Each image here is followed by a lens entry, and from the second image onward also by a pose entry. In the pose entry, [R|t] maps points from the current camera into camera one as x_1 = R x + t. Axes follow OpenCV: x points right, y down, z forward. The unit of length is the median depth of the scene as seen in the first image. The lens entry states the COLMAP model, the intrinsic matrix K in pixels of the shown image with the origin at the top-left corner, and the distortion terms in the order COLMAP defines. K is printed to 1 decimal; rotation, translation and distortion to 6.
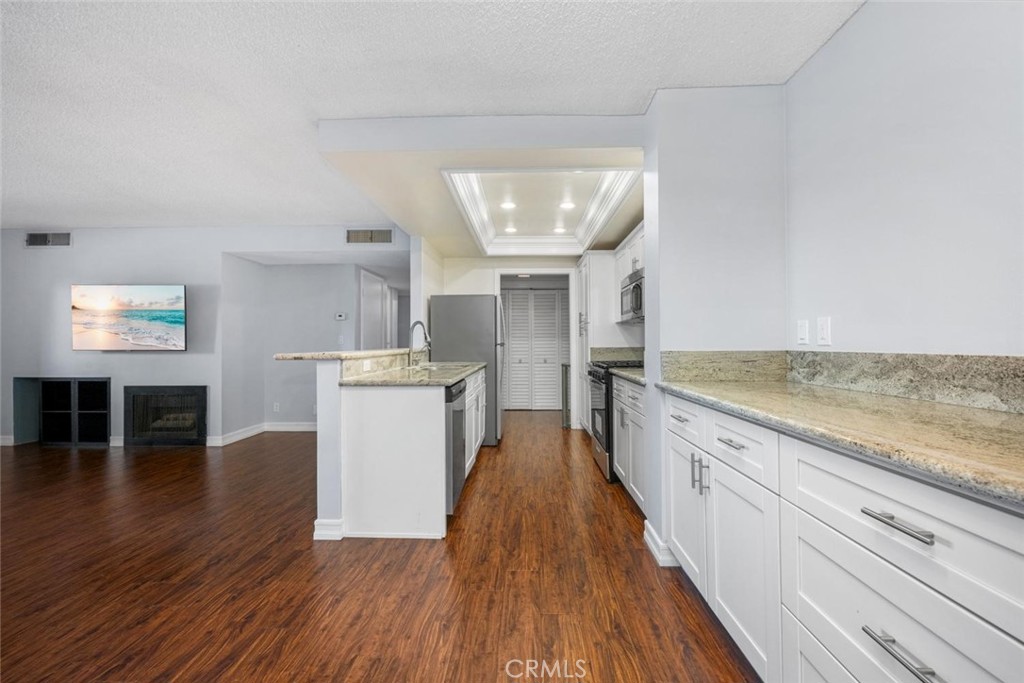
lens RADIAL K [[418.2, 0, 500.8], [0, 418.2, 341.6], [0, 0, 1]] dist [-0.000522, -0.001072]
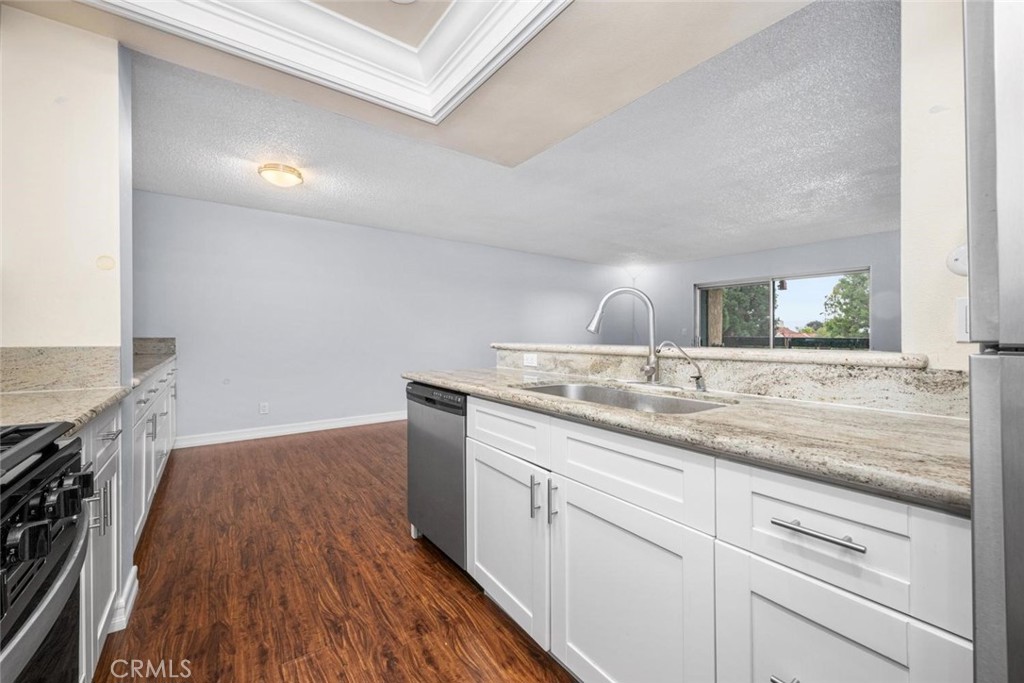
lens RADIAL K [[415.6, 0, 533.5], [0, 415.6, 336.5], [0, 0, 1]] dist [-0.000638, 0.000123]
pose [[-0.752386, 0.006109, -0.658695, 0.146251], [0.003098, 0.999979, 0.005736, 0.002462], [0.658716, 0.002275, -0.752389, 0.983637]]
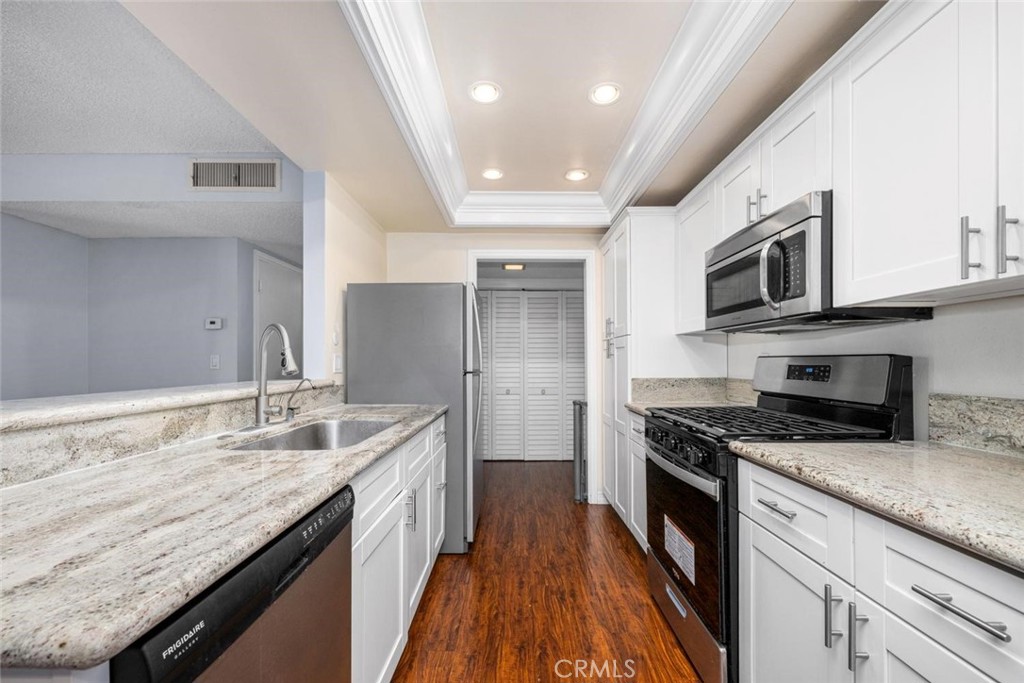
lens RADIAL K [[418.2, 0, 514.3], [0, 418.2, 361.3], [0, 0, 1]] dist [-0.000522, -0.001072]
pose [[0.998418, 0.001811, 0.056201, 0.022011], [-0.001788, 0.999998, -0.000471, -0.007679], [-0.056201, 0.000370, 0.998419, 0.429295]]
